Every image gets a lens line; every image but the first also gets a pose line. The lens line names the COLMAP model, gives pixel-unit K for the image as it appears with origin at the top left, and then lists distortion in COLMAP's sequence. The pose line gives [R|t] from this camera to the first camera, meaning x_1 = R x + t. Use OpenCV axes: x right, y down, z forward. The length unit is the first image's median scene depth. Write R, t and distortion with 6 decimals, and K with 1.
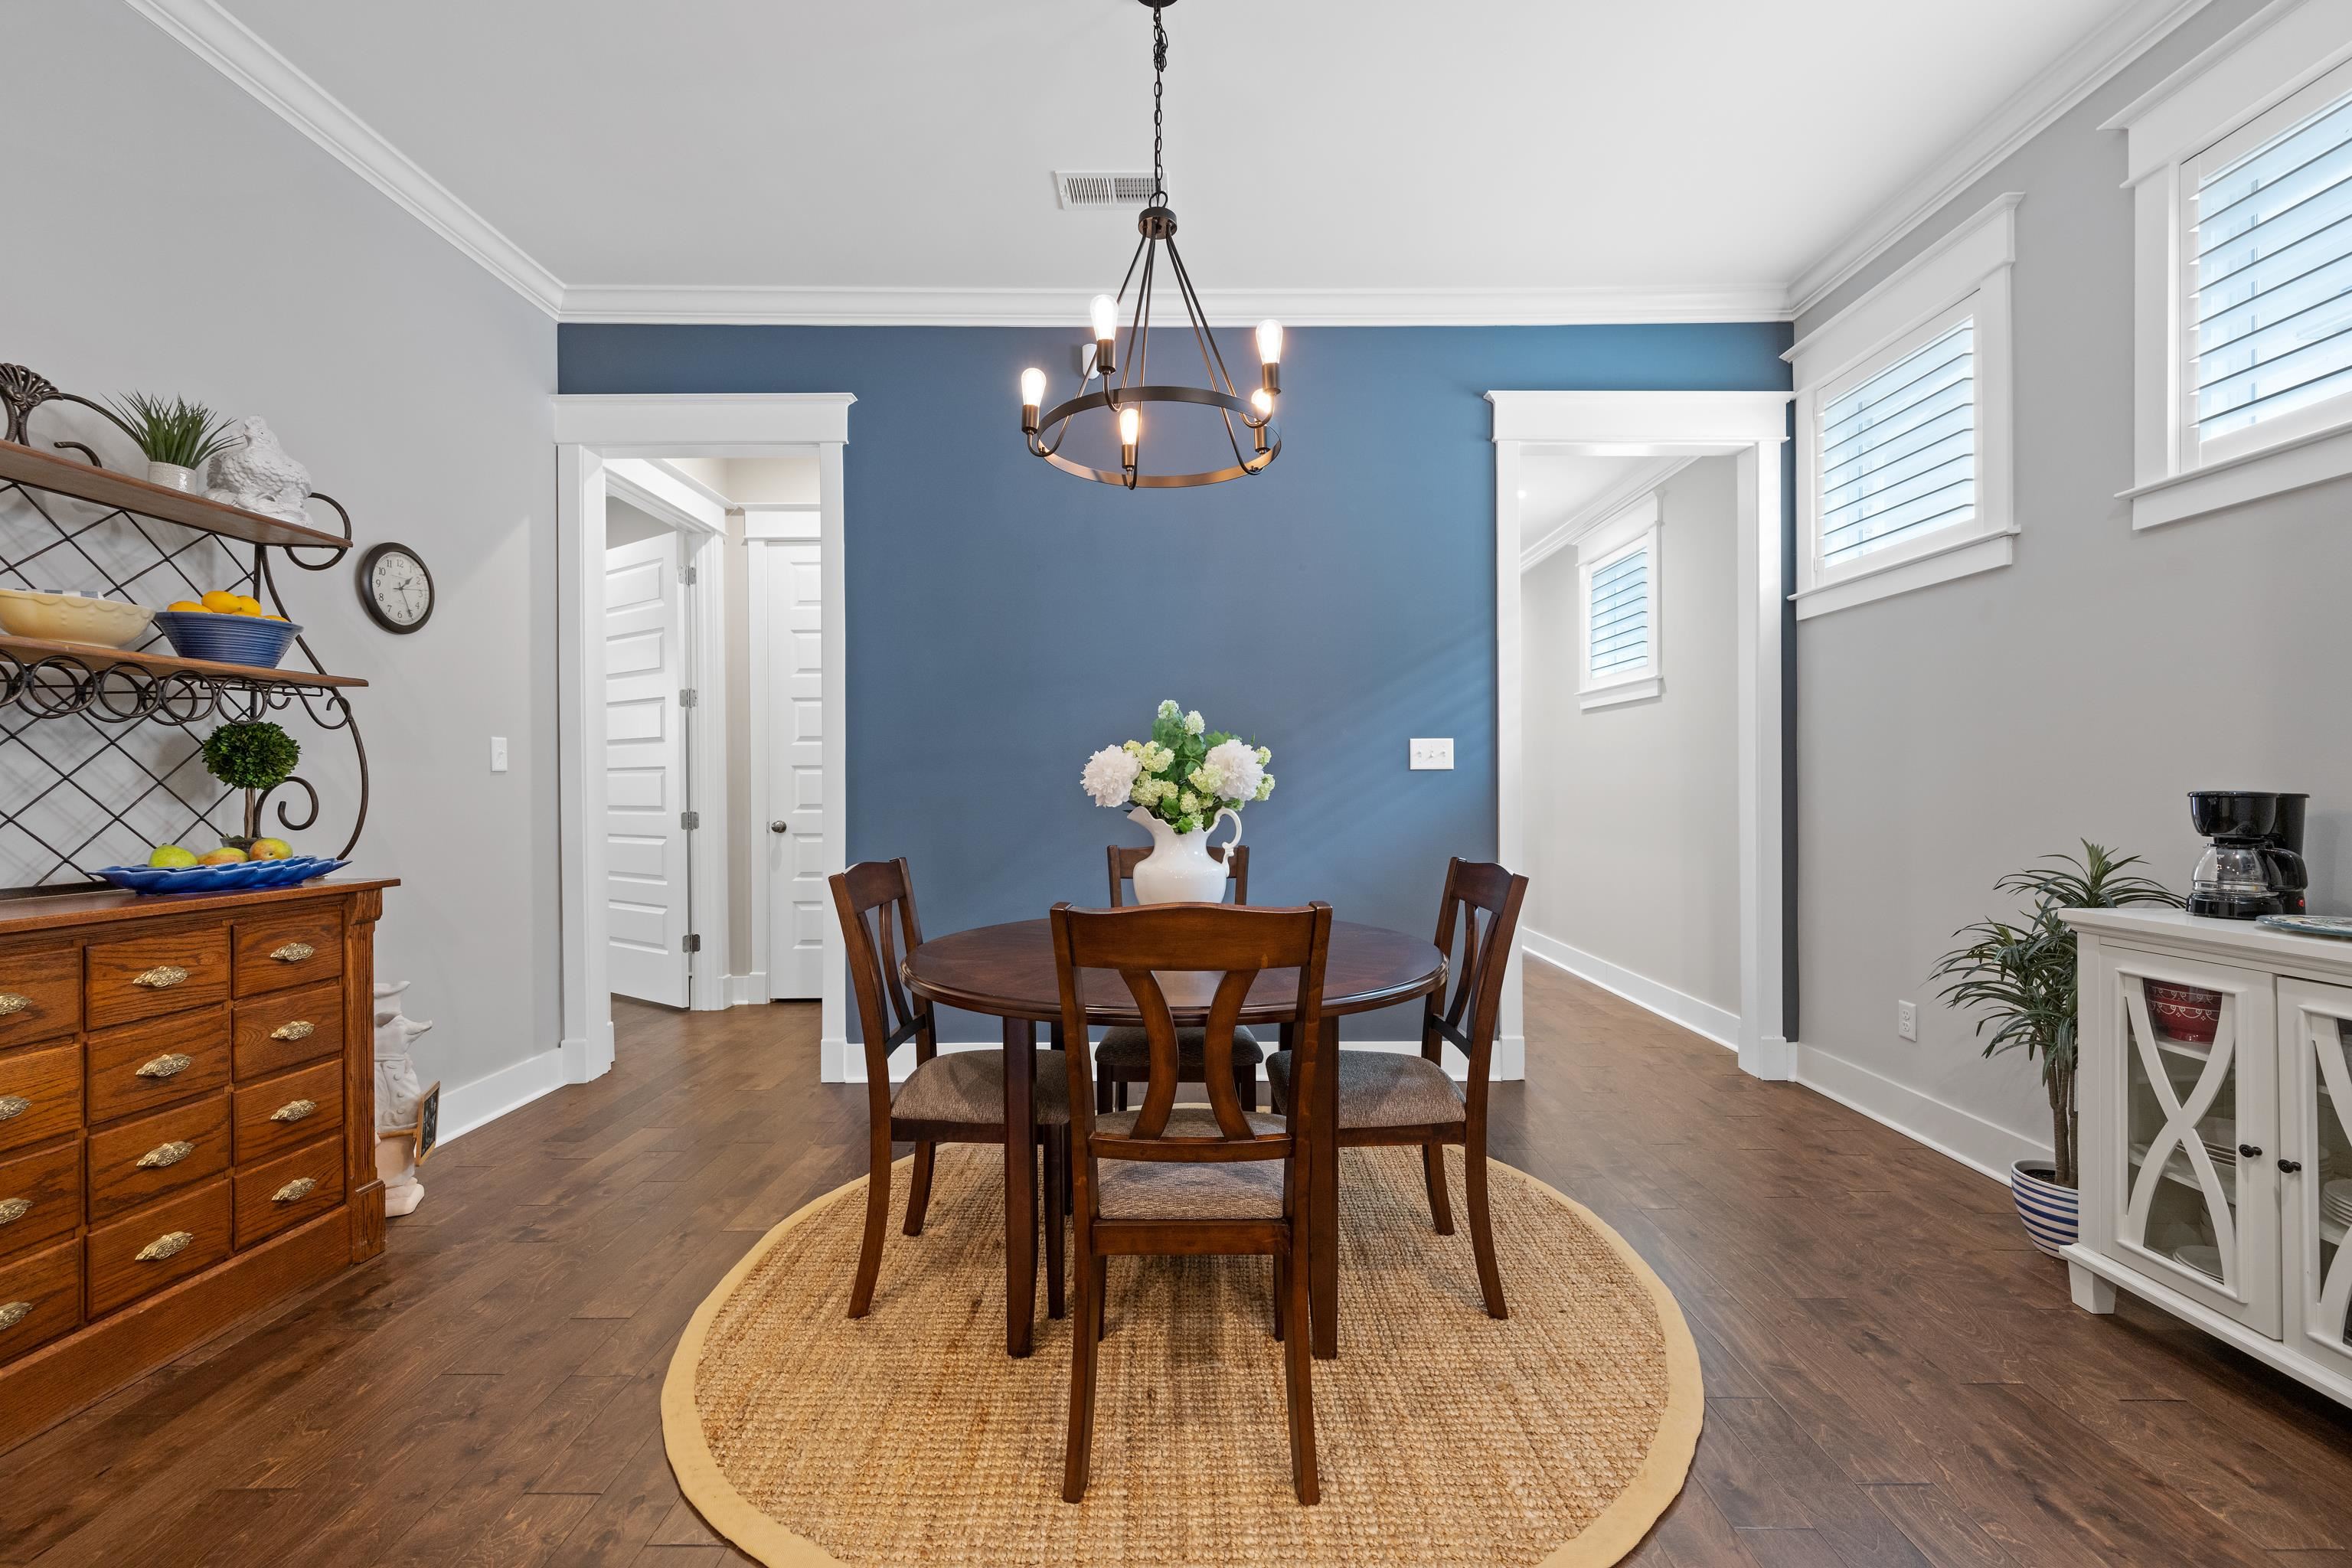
lens RADIAL K [[942.7, 0, 1190.3], [0, 942.7, 783.7], [0, 0, 1]] dist [-0.000181, 0.000239]
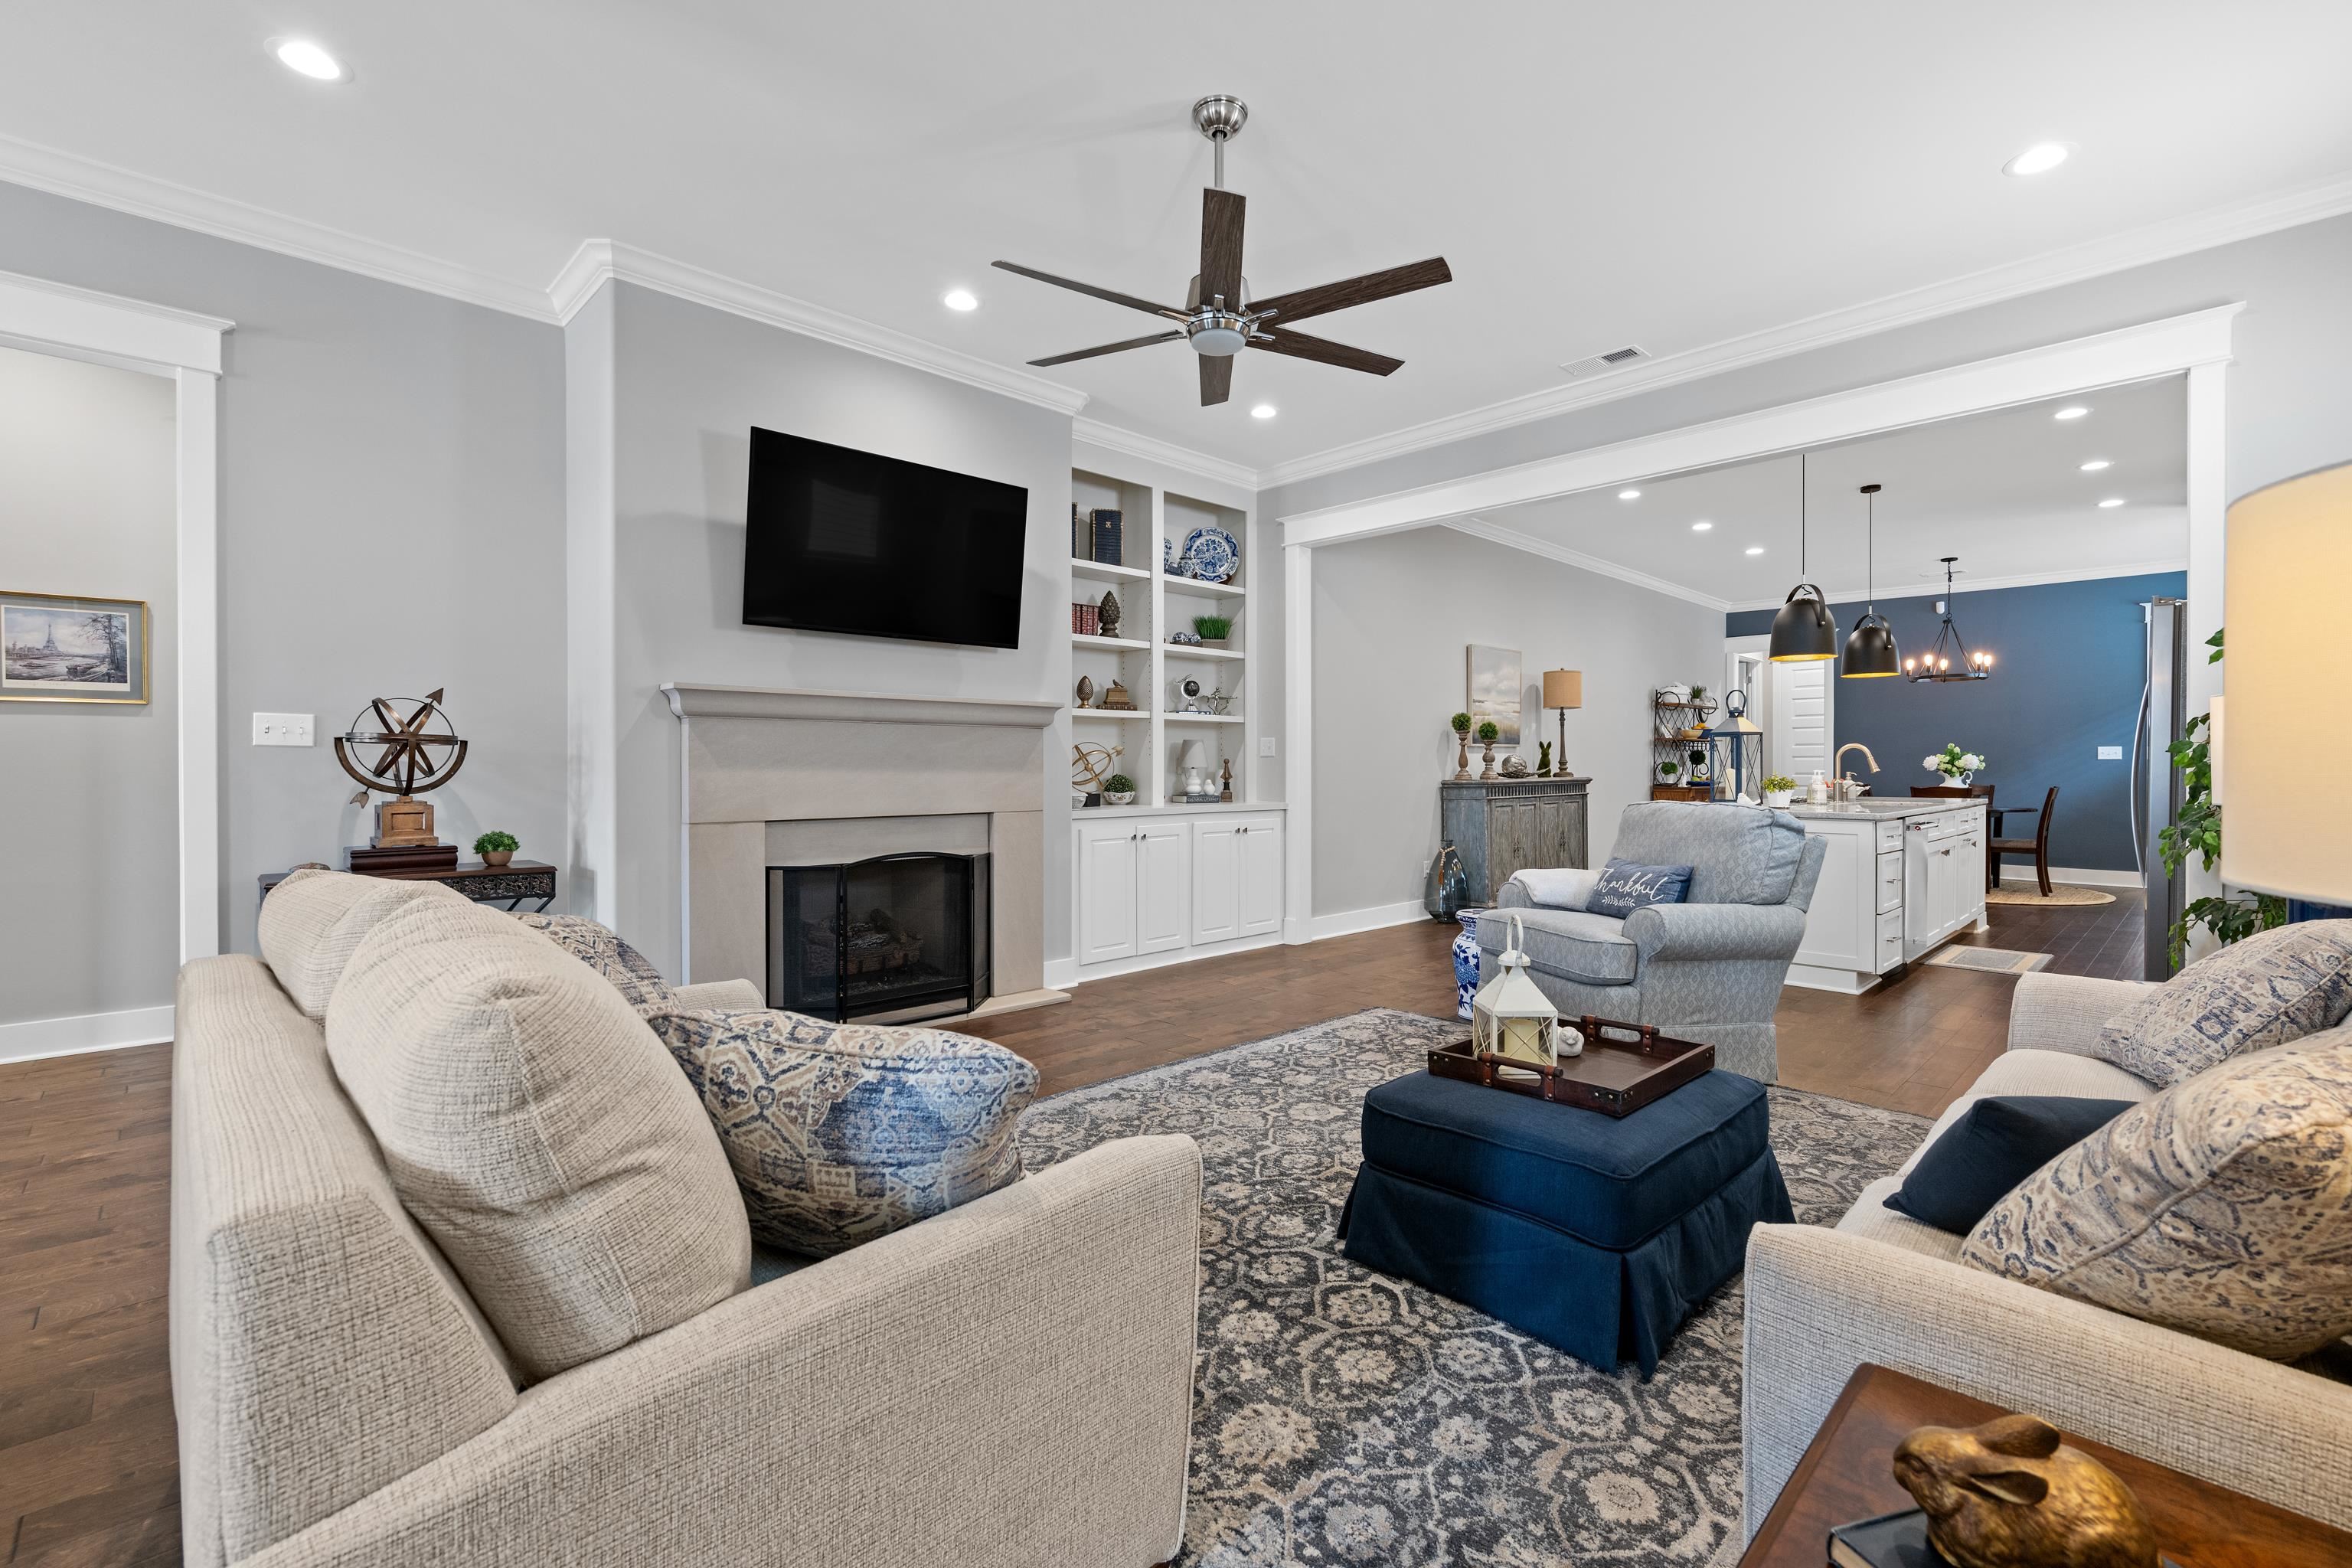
lens RADIAL K [[1032.2, 0, 1184.5], [0, 1032.2, 776.5], [0, 0, 1]] dist [-0.008158, 0.000336]
pose [[0.697030, 0.010377, -0.716967, 0.841952], [-0.000196, 0.999898, 0.014281, -0.013829], [0.717042, -0.009814, 0.696961, -4.362103]]
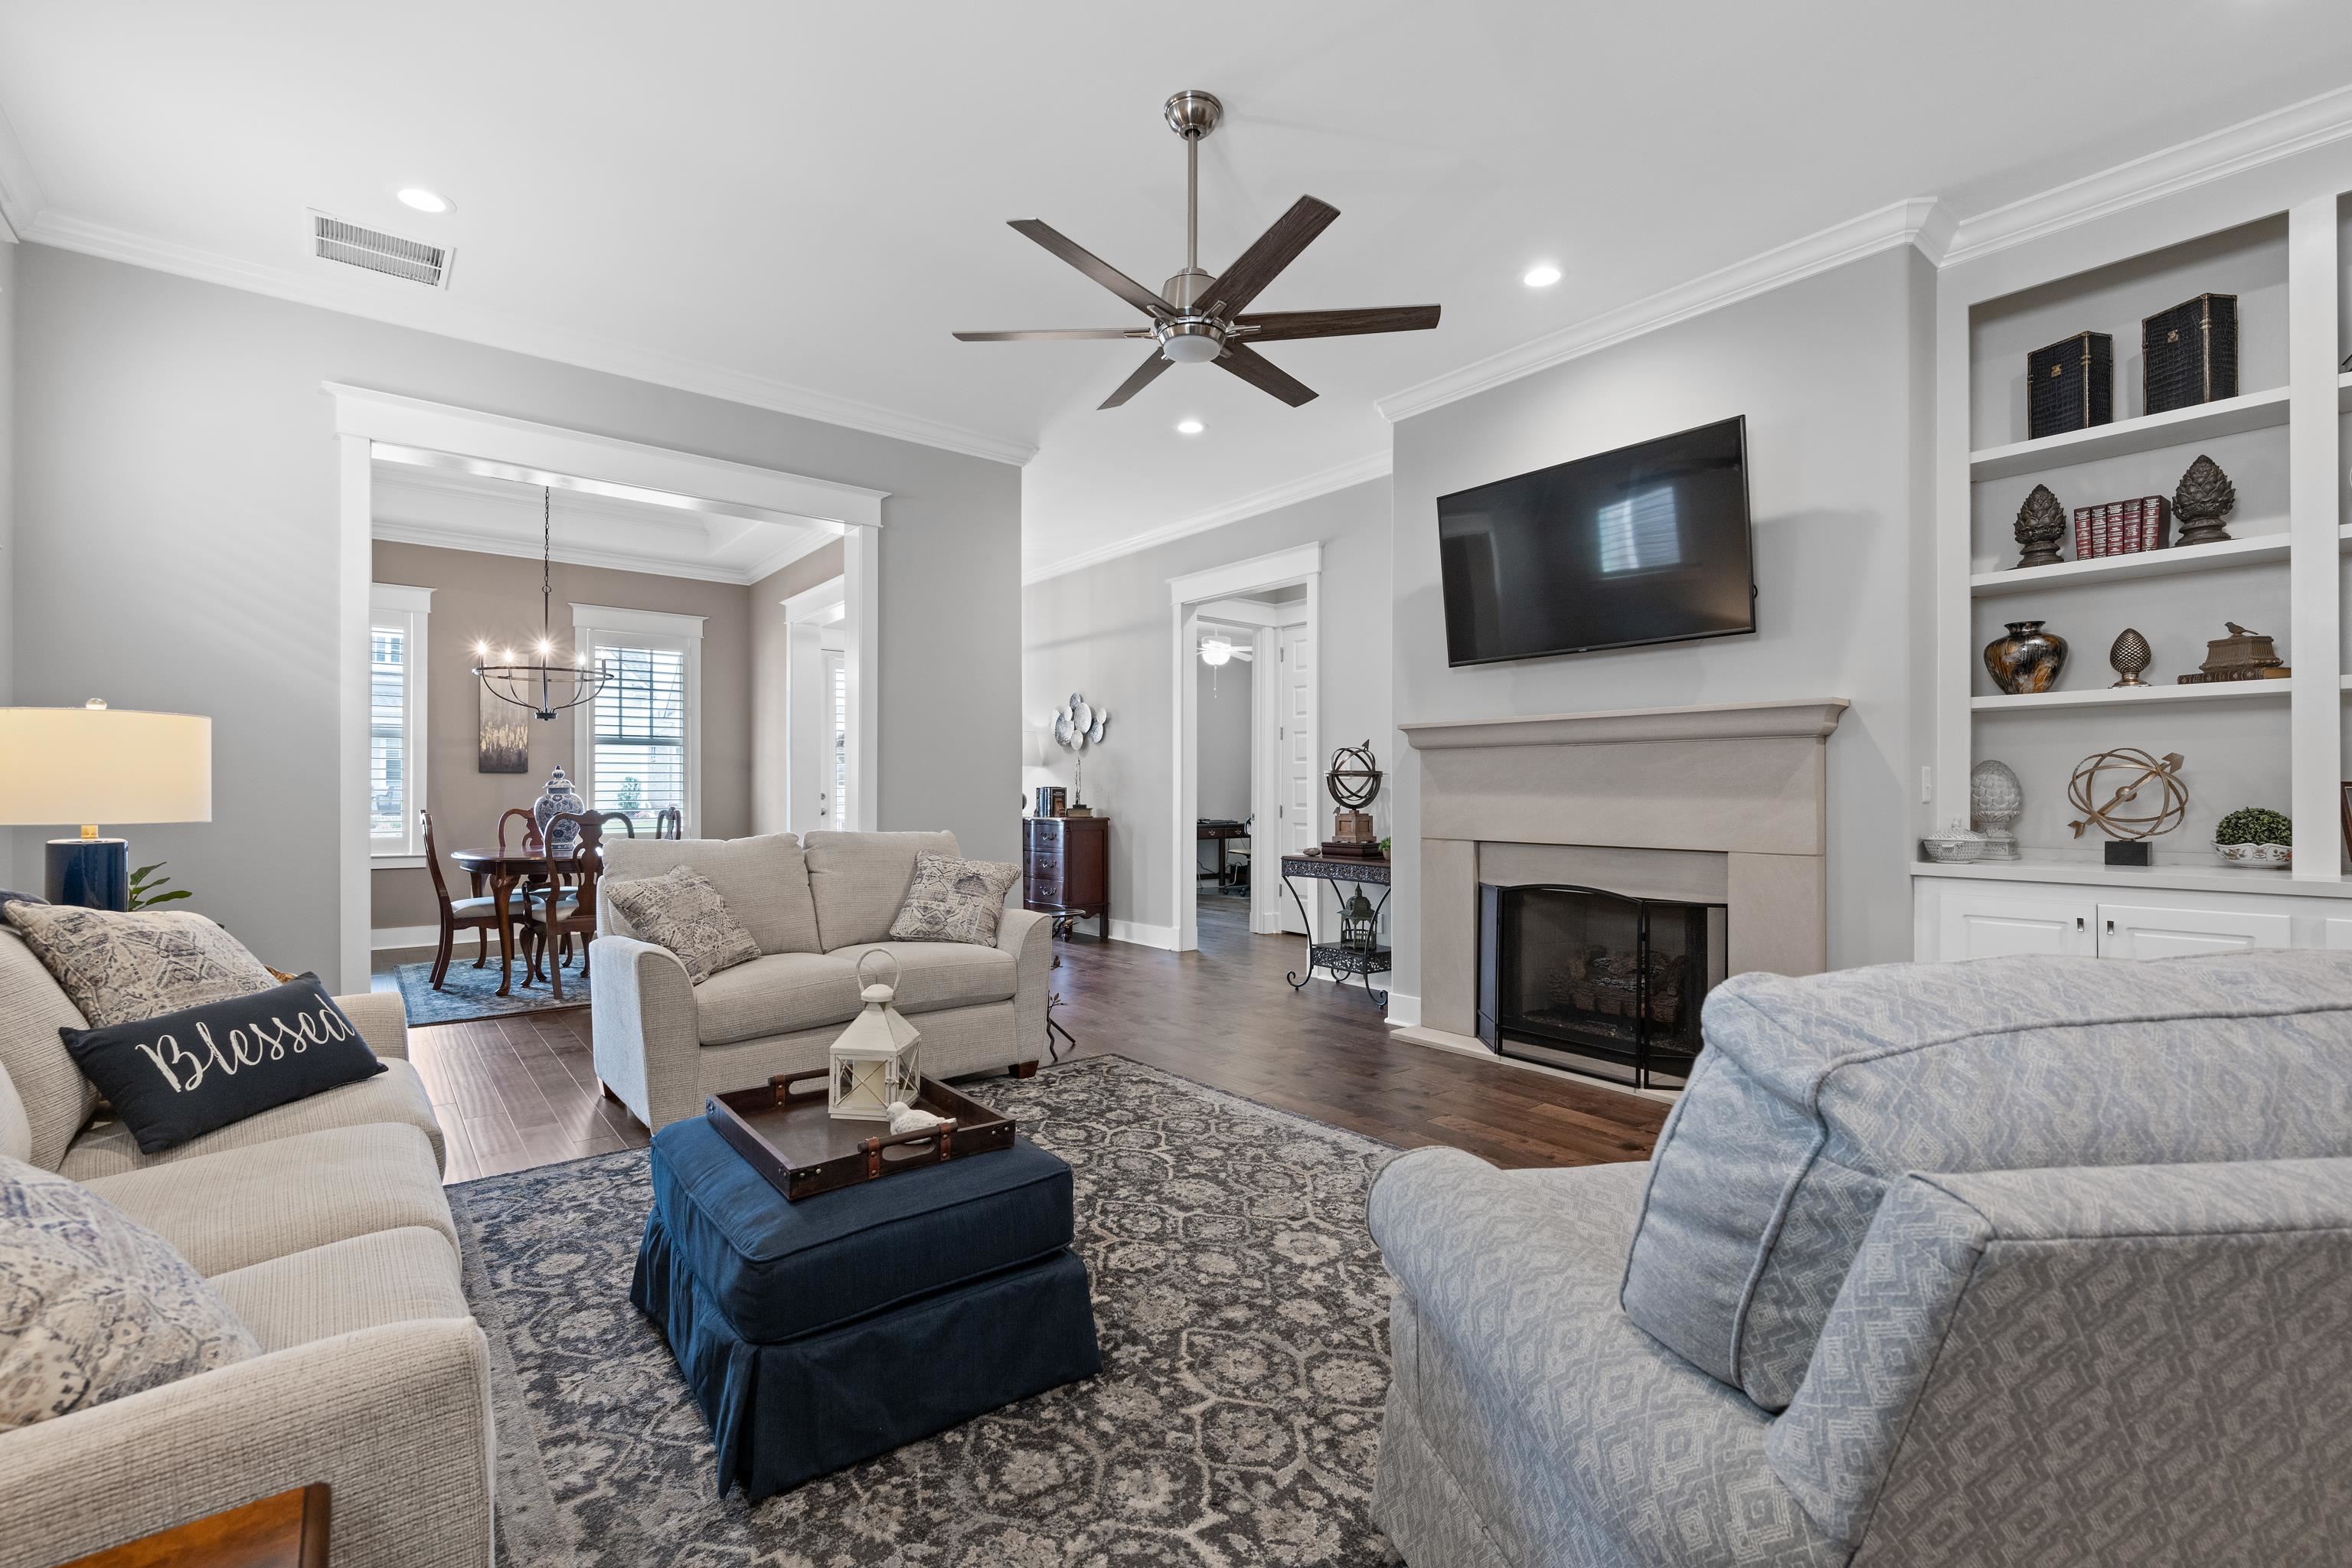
lens RADIAL K [[1024.9, 0, 1184.4], [0, 1024.9, 792.4], [0, 0, 1]] dist [0.000383, 0.000184]
pose [[-0.778132, 0.003357, -0.628091, 0.713027], [0.003646, 0.999993, 0.000828, -0.007002], [0.628090, -0.001646, -0.778139, -2.328627]]
